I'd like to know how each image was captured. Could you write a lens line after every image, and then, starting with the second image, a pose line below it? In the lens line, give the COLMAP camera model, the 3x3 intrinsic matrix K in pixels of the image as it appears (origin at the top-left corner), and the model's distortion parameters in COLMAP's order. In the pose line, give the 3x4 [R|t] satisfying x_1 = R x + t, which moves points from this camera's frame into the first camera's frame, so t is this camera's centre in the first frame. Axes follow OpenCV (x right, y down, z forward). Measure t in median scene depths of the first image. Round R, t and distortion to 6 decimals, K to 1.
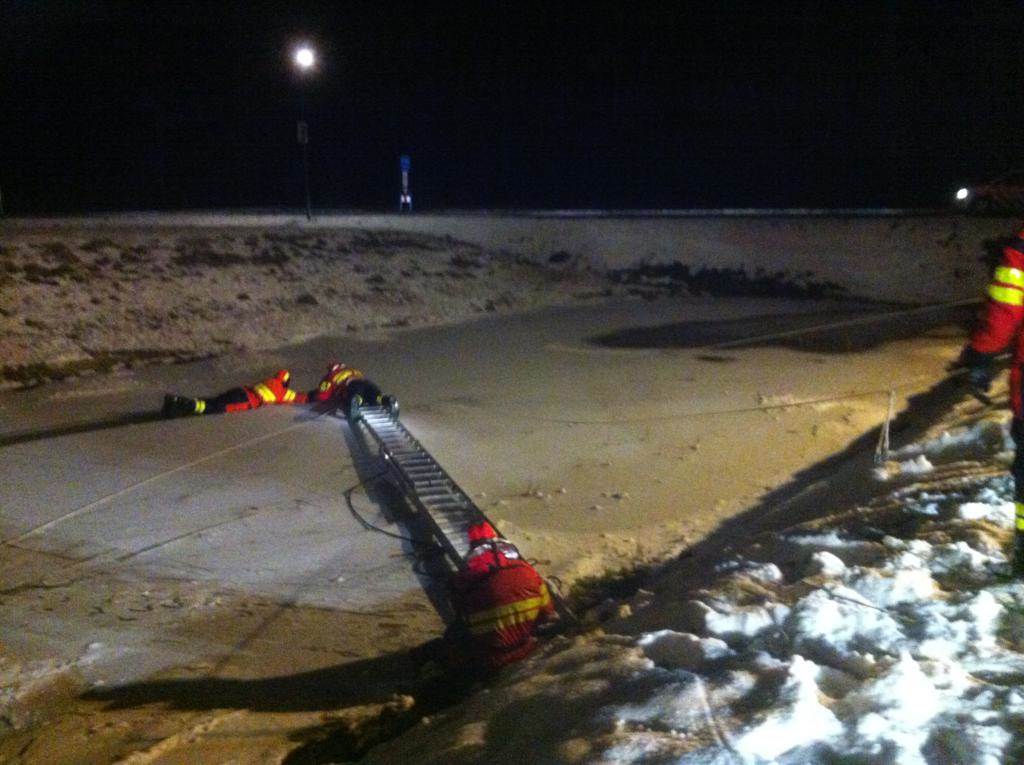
lens RADIAL K [[974.2, 0, 510.7], [0, 974.2, 385.6], [0, 0, 1]] dist [0.108949, -0.369400]
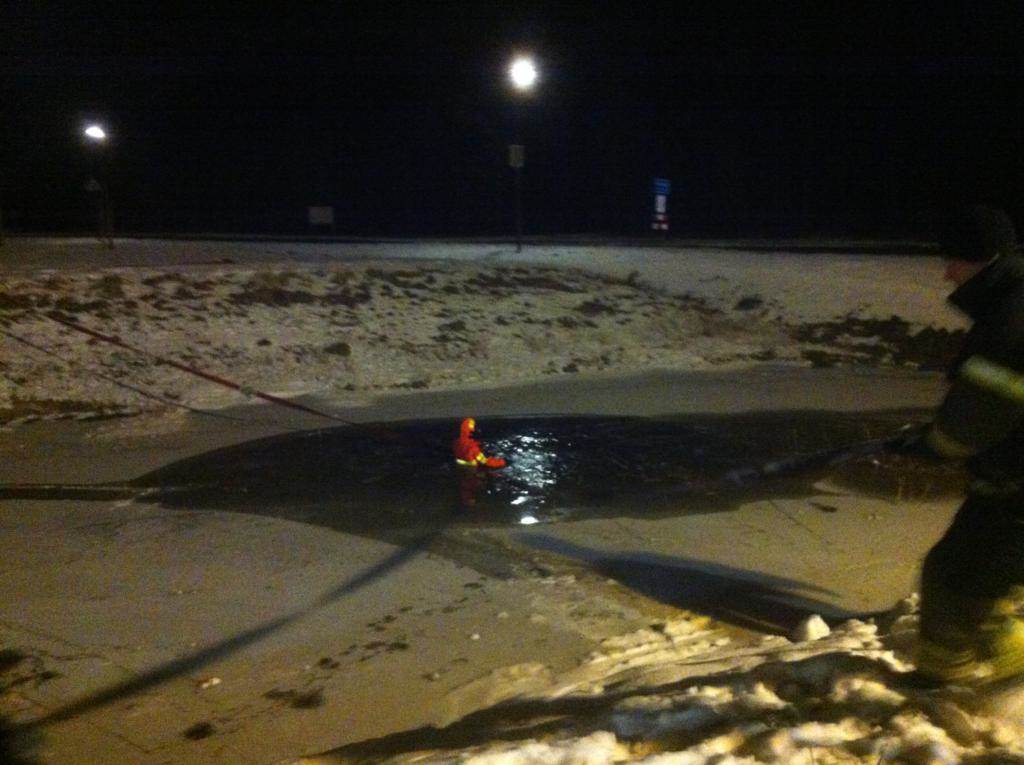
lens RADIAL K [[974.2, 0, 510.7], [0, 974.2, 385.6], [0, 0, 1]] dist [0.108949, -0.369400]
pose [[0.904595, 0.073122, -0.419953, 0.324562], [-0.081924, 0.996634, -0.002934, -0.070443], [0.418325, 0.037058, 0.907541, 0.299941]]
